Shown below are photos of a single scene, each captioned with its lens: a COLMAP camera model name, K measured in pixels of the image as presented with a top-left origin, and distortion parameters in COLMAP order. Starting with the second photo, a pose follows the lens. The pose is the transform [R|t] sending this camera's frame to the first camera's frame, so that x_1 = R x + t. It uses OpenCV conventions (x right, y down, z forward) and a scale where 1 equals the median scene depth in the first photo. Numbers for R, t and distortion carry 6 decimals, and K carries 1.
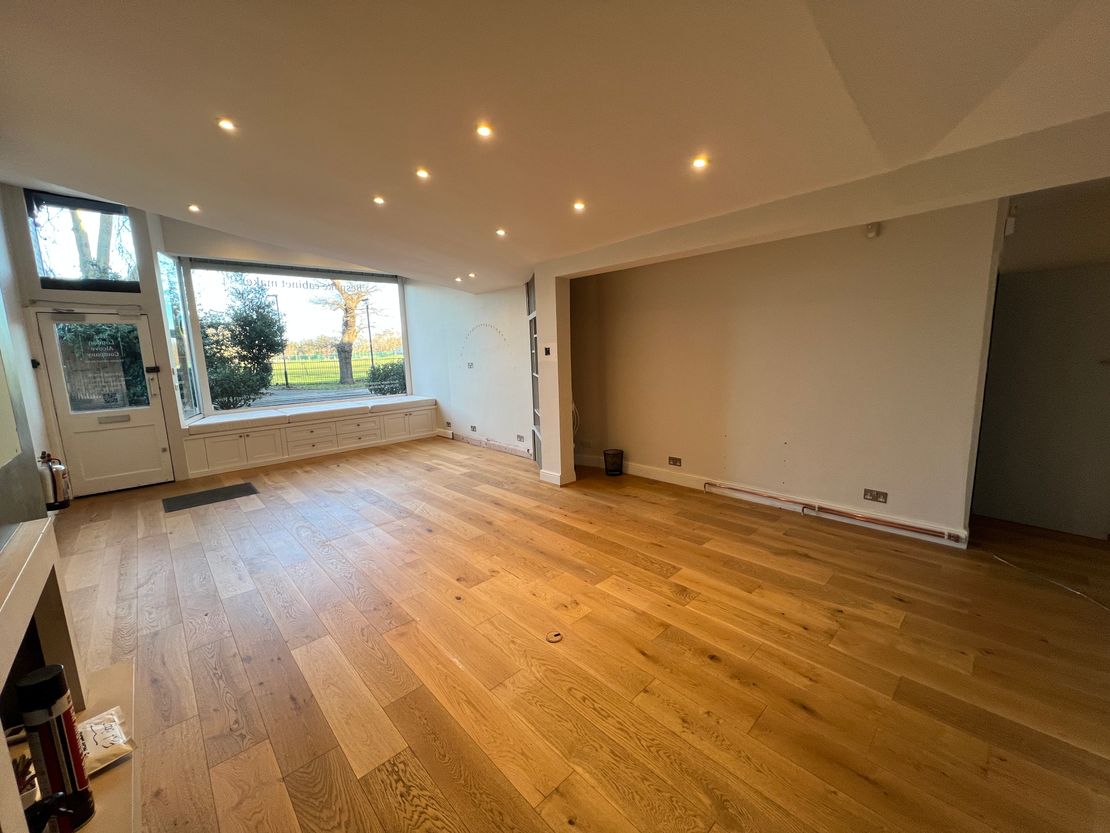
lens RADIAL K [[440.9, 0, 556.6], [0, 440.9, 420.3], [0, 0, 1]] dist [0.000362, -0.000372]
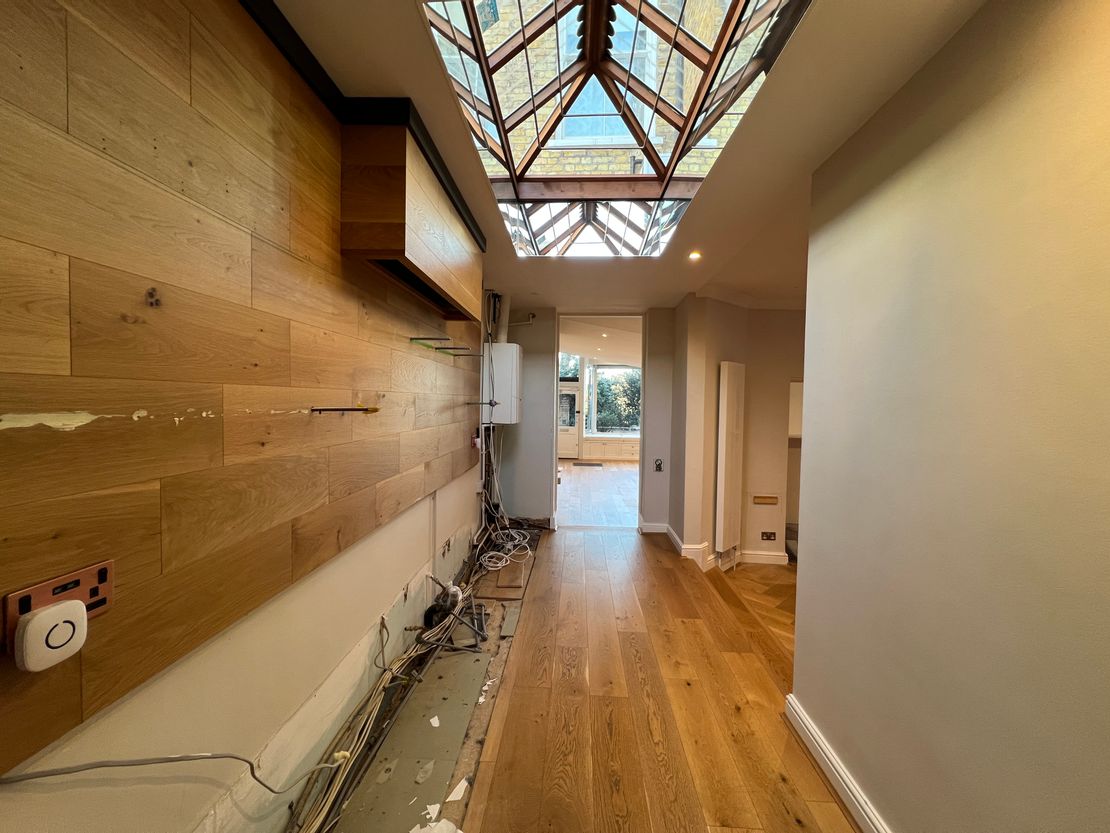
lens RADIAL K [[440.9, 0, 556.8], [0, 440.9, 418.0], [0, 0, 1]] dist [0.000362, -0.000372]
pose [[0.694592, 0.069302, -0.716058, 0.710011], [-0.152447, 0.986924, -0.052359, 0.060676], [0.703066, 0.145530, 0.696074, -0.733189]]
